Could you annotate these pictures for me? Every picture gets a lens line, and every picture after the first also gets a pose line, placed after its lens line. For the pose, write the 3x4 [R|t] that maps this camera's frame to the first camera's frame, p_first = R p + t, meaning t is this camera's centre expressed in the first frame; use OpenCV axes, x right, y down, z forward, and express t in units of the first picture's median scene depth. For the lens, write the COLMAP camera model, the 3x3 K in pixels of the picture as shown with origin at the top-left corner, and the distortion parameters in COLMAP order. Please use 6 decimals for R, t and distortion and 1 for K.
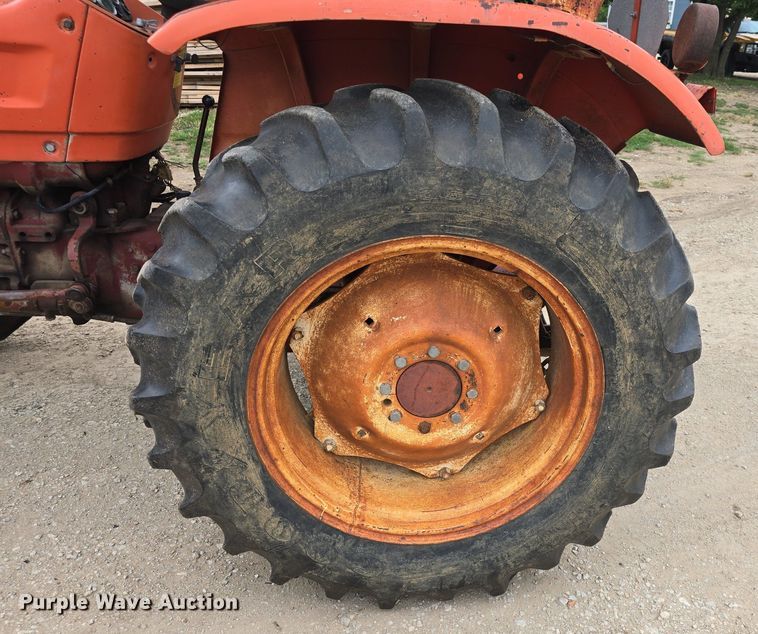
lens RADIAL K [[629.3, 0, 463.0], [0, 629.3, 346.1], [0, 0, 1]] dist [0.089866, -0.079794]
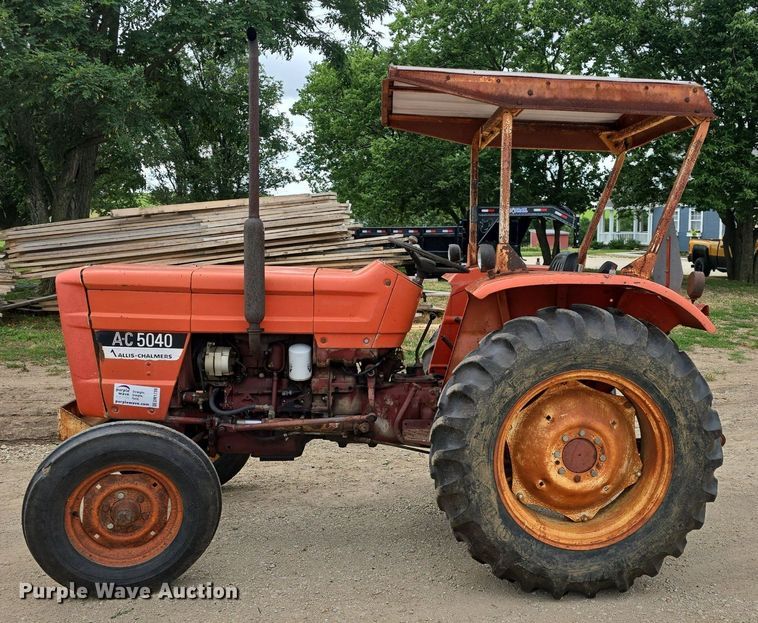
lens RADIAL K [[816.3, 0, 459.4], [0, 816.3, 312.2], [0, 0, 1]] dist [0.168691, -0.372313]
pose [[0.999776, -0.020010, -0.006861, -0.387943], [0.016256, 0.934304, -0.356106, 0.539405], [0.013536, 0.355915, 0.934420, -1.451643]]
